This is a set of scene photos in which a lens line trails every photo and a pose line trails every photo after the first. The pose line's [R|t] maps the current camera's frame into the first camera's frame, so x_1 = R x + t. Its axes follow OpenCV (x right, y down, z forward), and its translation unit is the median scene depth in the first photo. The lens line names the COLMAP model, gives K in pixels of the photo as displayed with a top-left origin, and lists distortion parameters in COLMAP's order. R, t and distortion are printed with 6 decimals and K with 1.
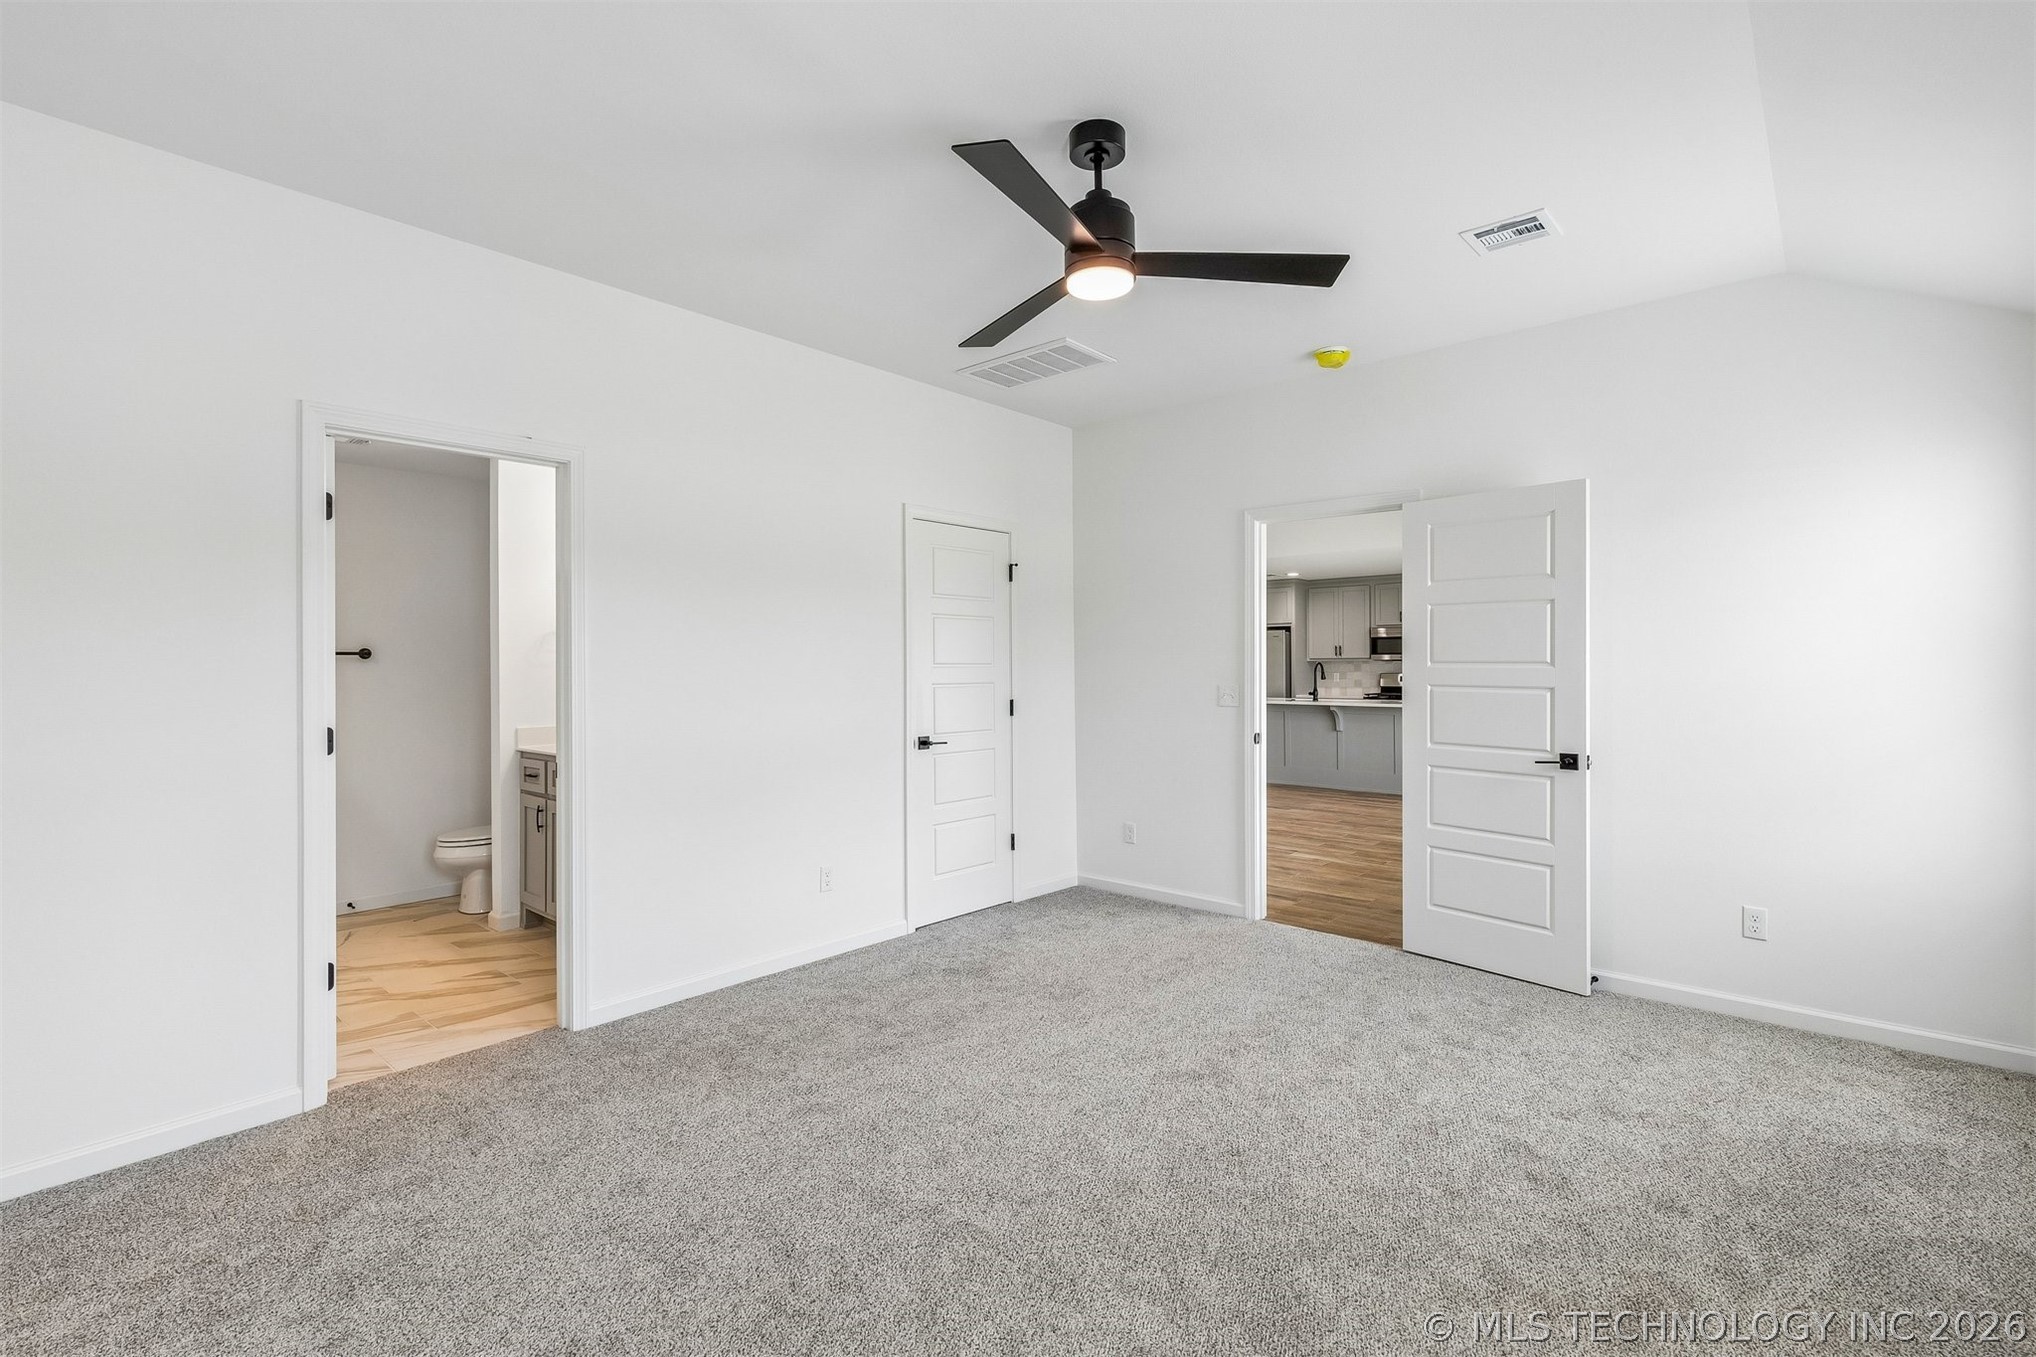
lens RADIAL K [[917.4, 0, 1016.9], [0, 917.4, 669.1], [0, 0, 1]] dist [0.006166, -0.000507]
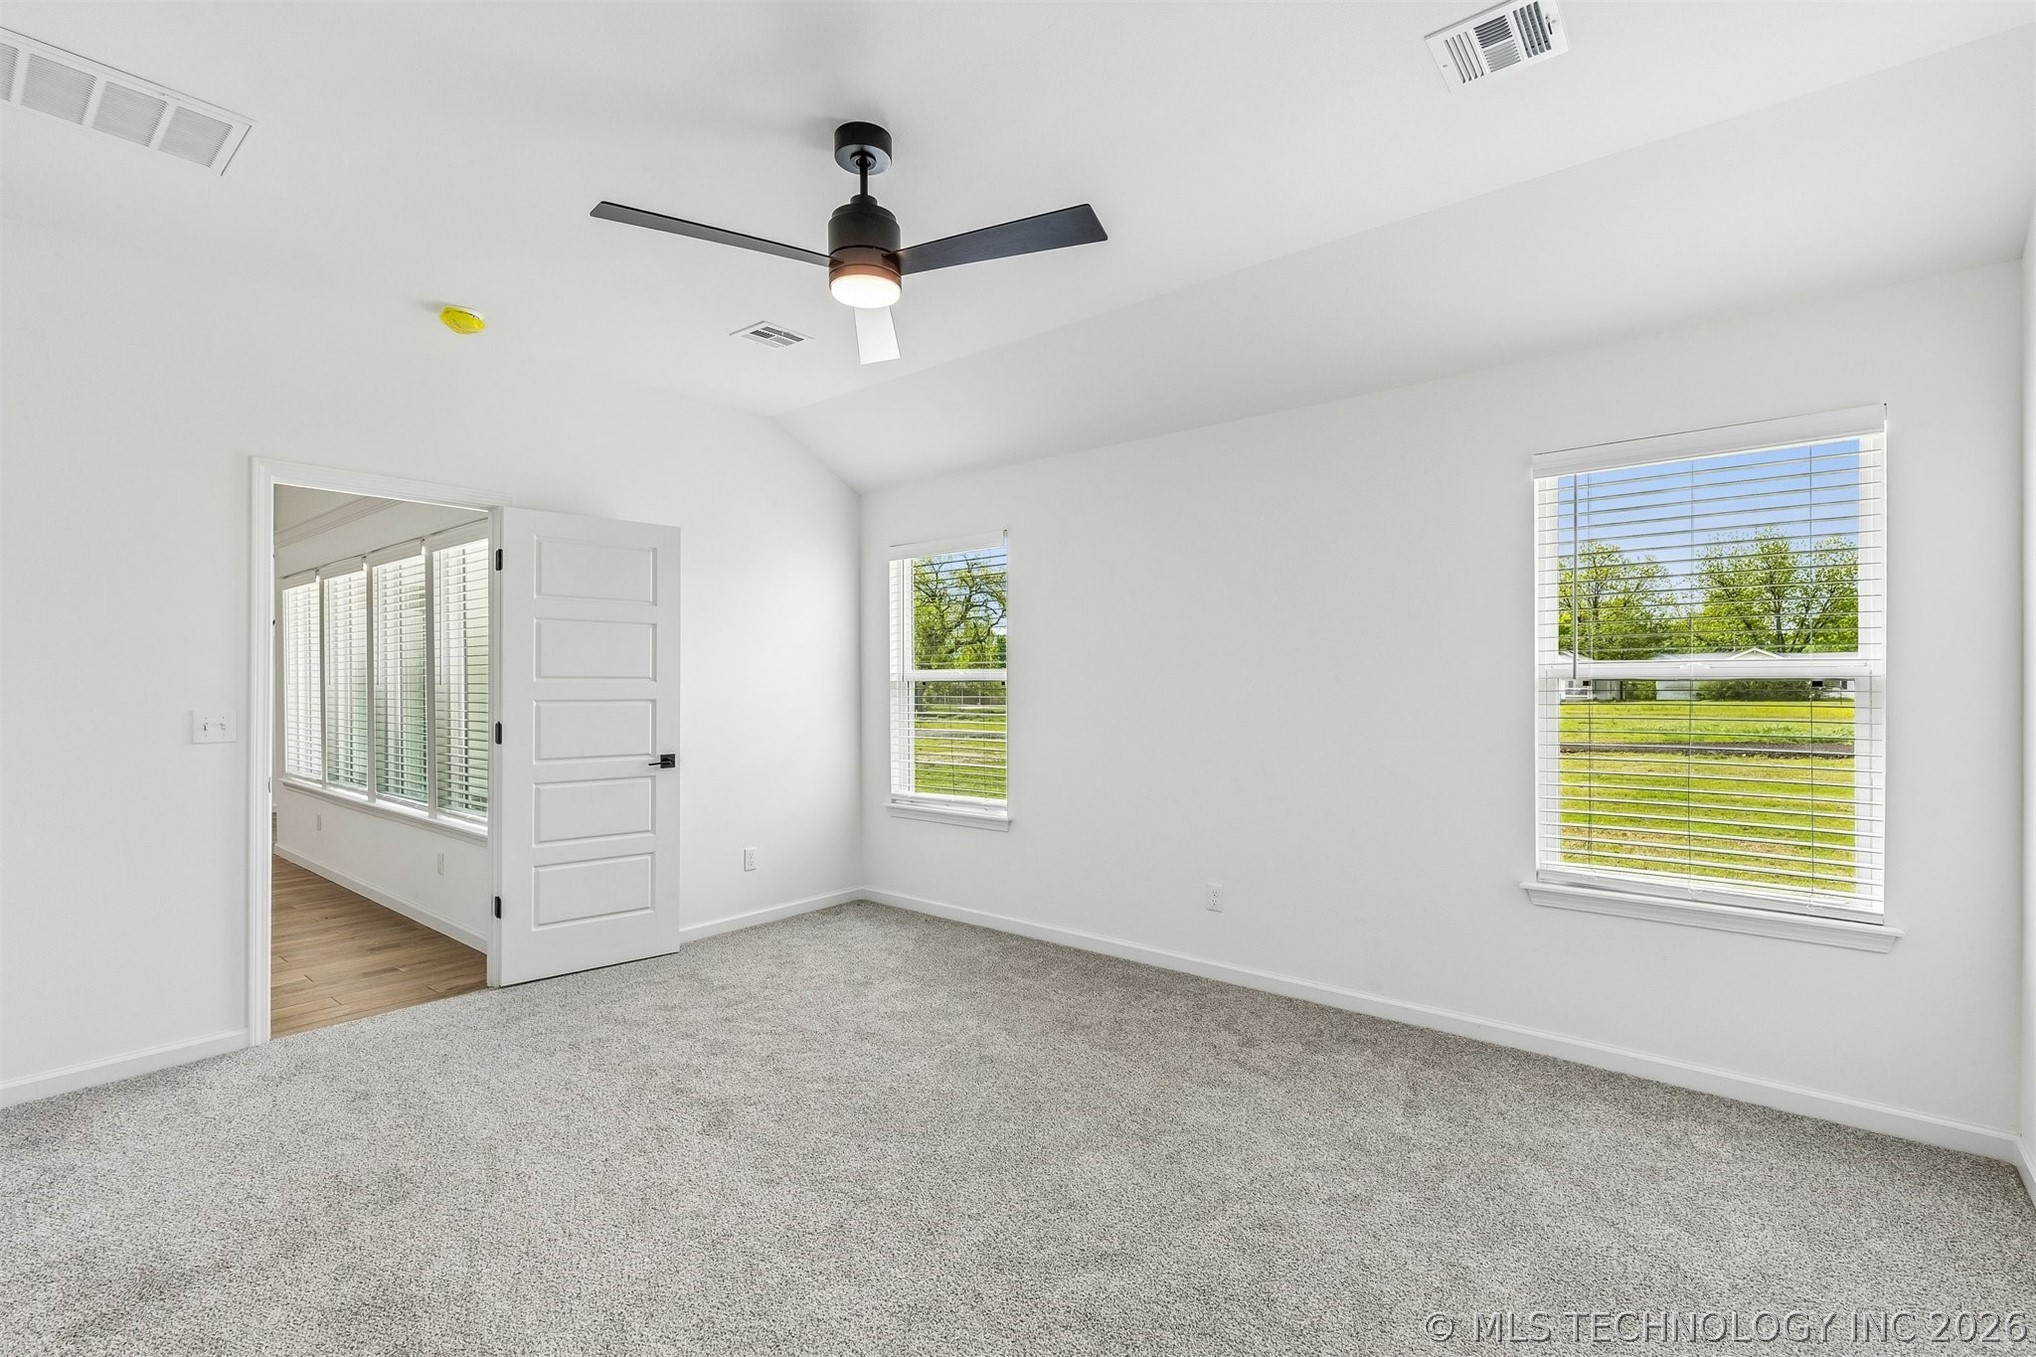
lens RADIAL K [[917.9, 0, 1017.2], [0, 917.9, 685.5], [0, 0, 1]] dist [0.004904, -0.000176]
pose [[-0.029080, -0.000723, 0.999577, -0.603959], [0.009780, 0.999952, 0.001008, 0.005779], [-0.999529, 0.009805, -0.029071, 0.579550]]
